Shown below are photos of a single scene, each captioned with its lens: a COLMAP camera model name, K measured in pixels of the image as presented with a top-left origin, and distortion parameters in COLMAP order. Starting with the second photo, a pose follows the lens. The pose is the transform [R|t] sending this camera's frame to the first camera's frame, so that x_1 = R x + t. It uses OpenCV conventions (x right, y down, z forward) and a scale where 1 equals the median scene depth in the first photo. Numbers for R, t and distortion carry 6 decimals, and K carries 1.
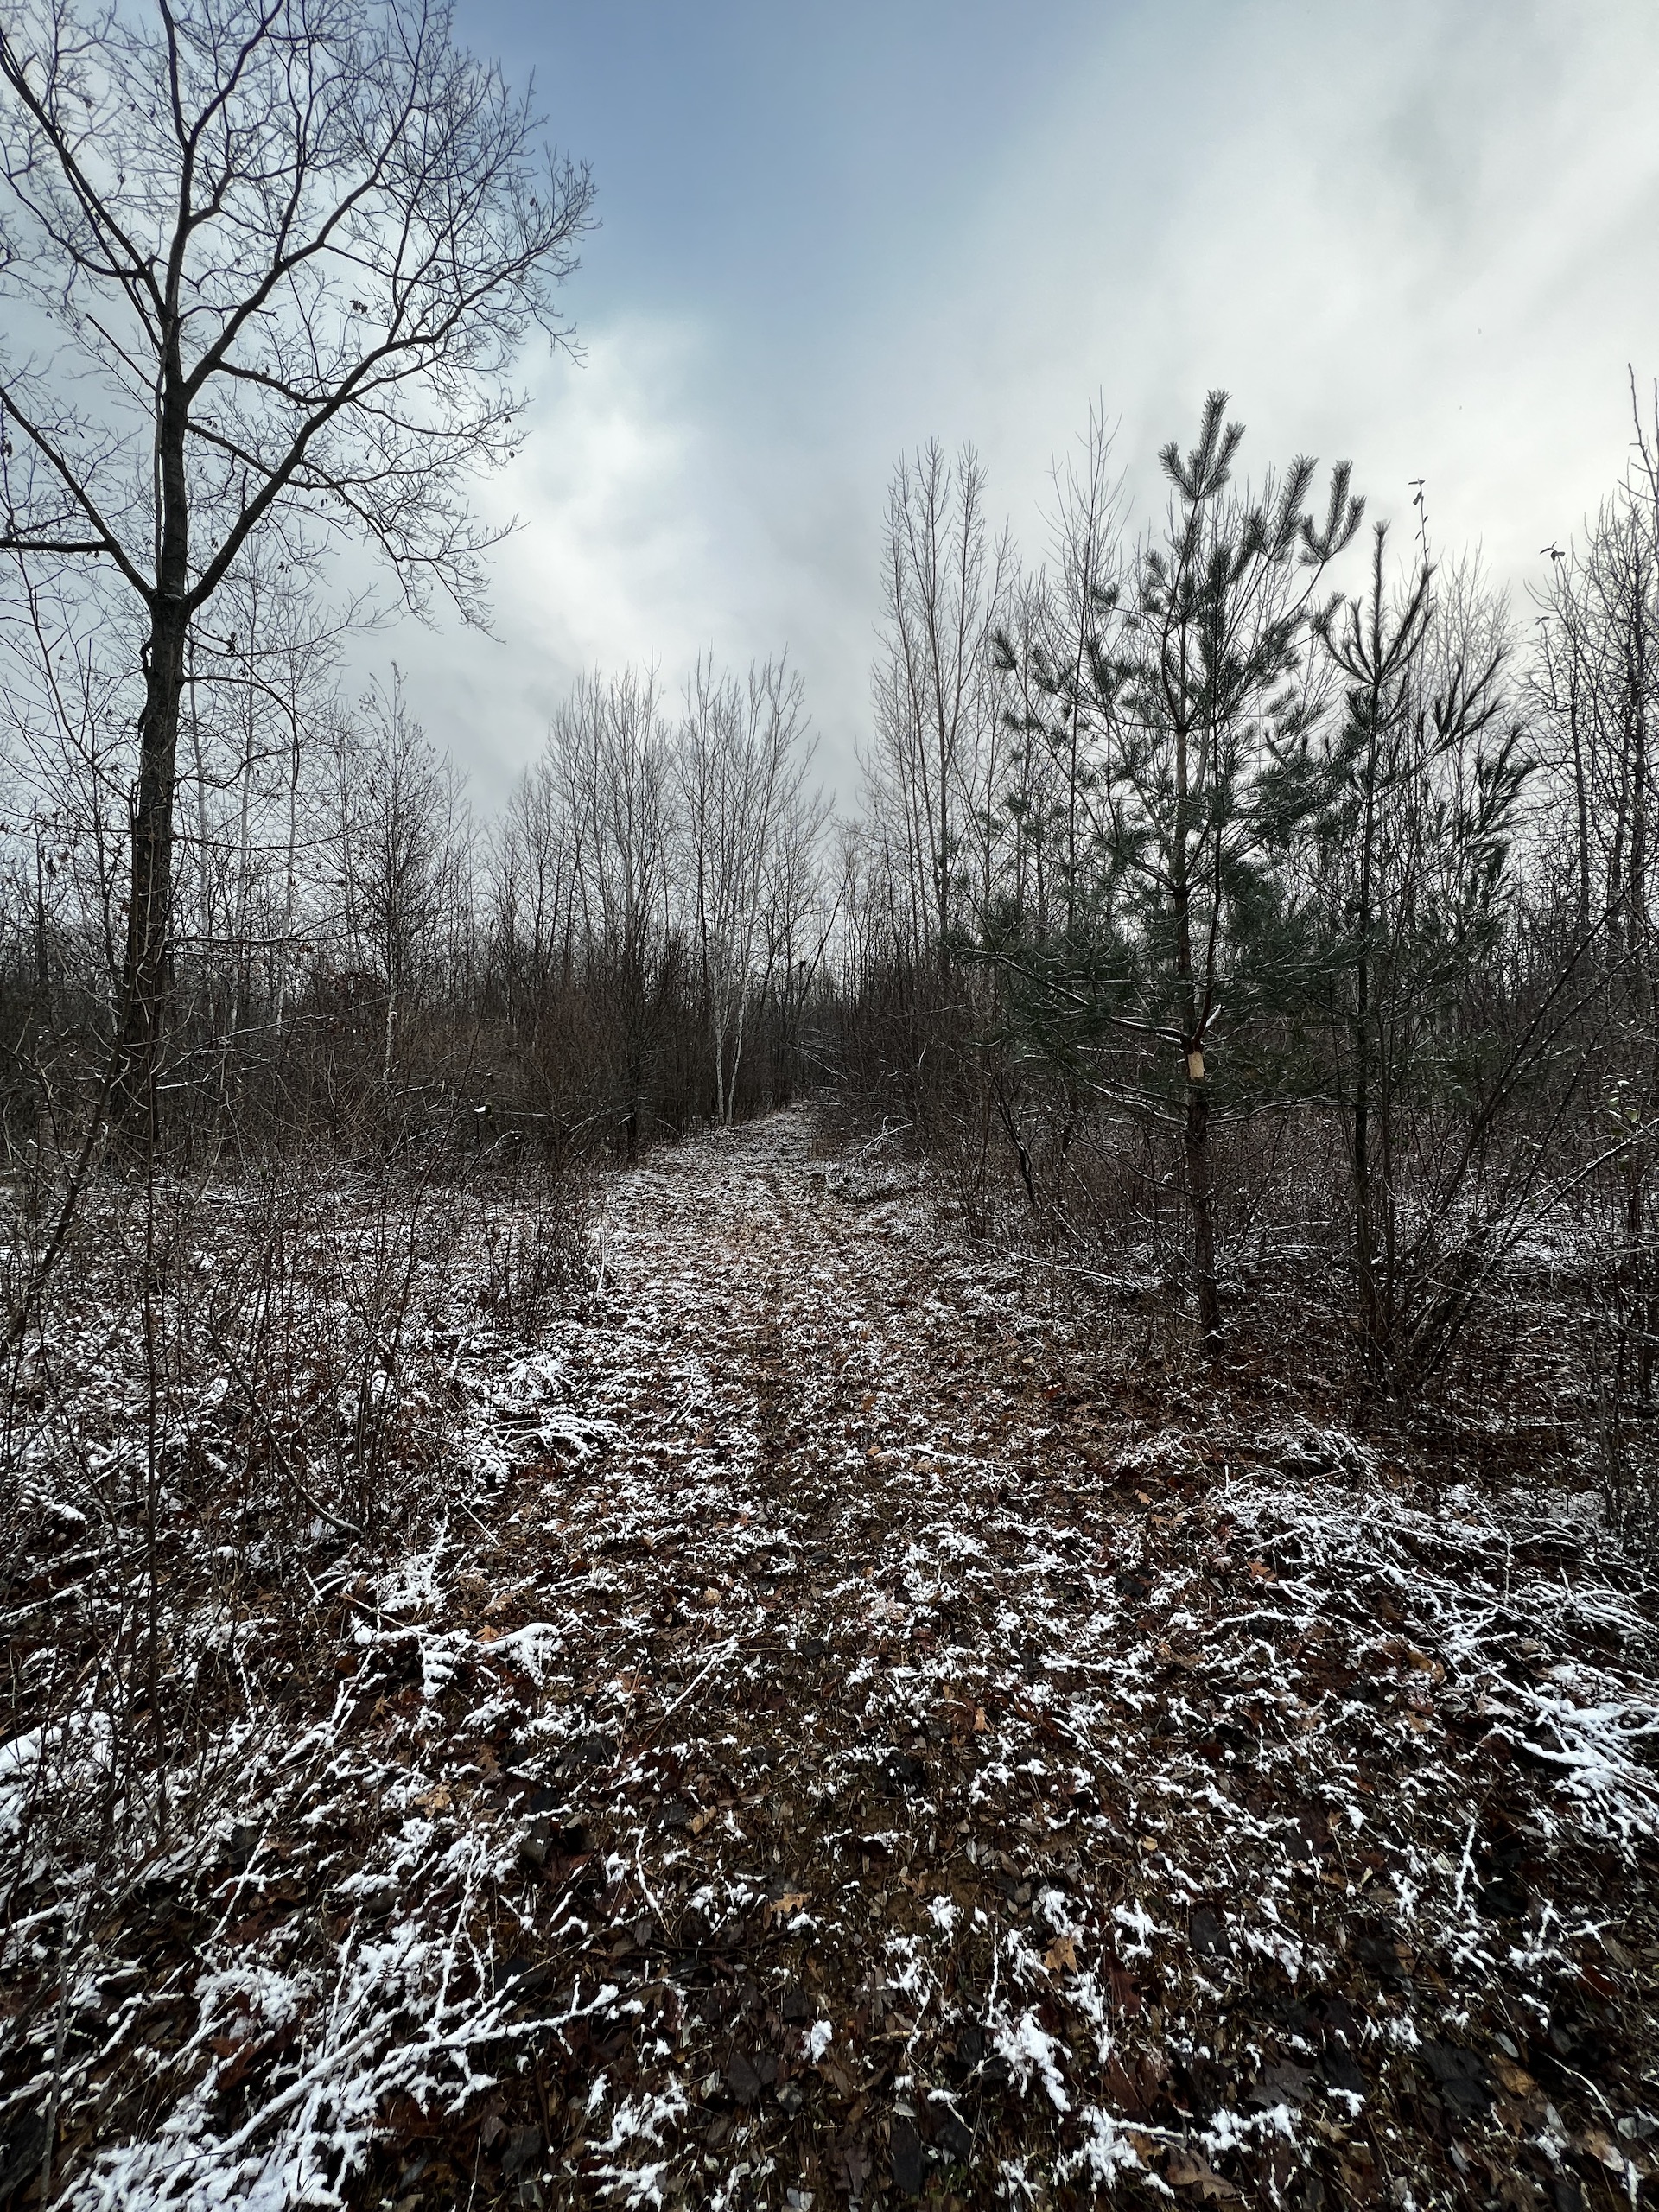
lens RADIAL K [[884.8, 0, 828.8], [0, 884.8, 1103.2], [0, 0, 1]] dist [-0.001005, -0.000421]
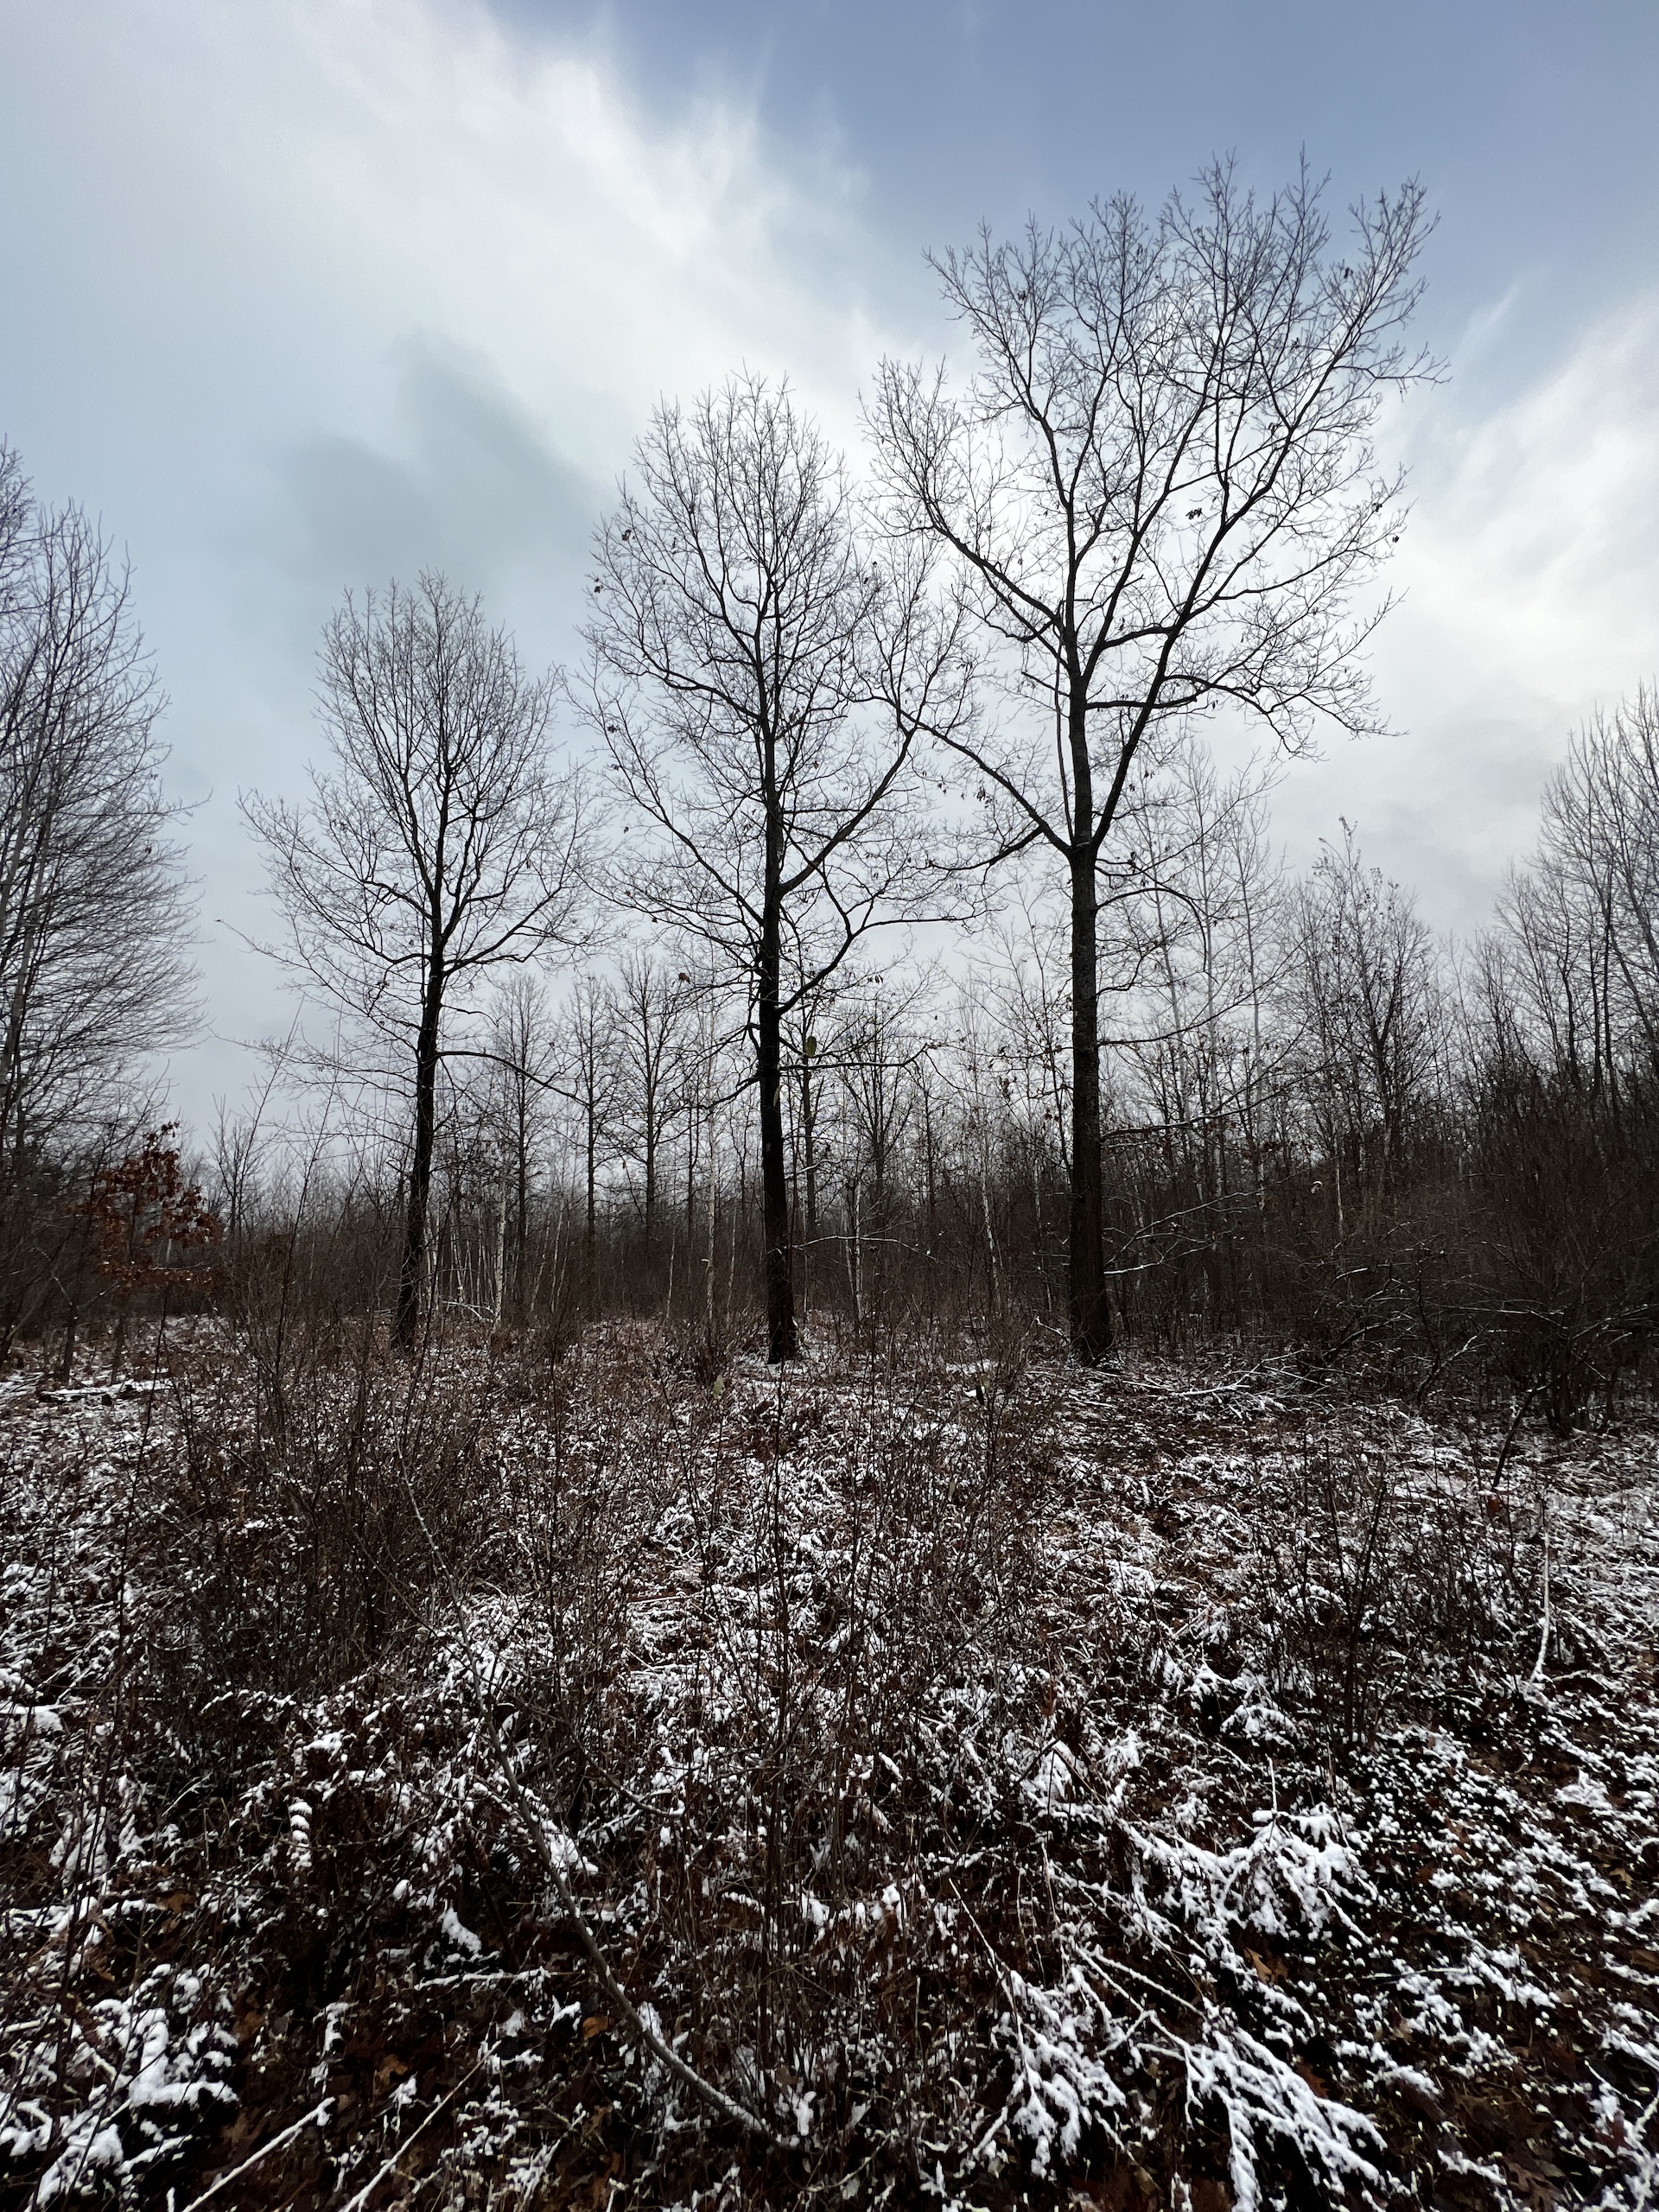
lens RADIAL K [[884.8, 0, 827.3], [0, 884.8, 1100.9], [0, 0, 1]] dist [-0.001005, -0.000421]
pose [[0.495144, -0.170911, -0.851834, 0.025876], [0.006126, 0.981123, -0.193290, -0.017932], [0.868789, 0.090488, 0.486844, 0.168325]]
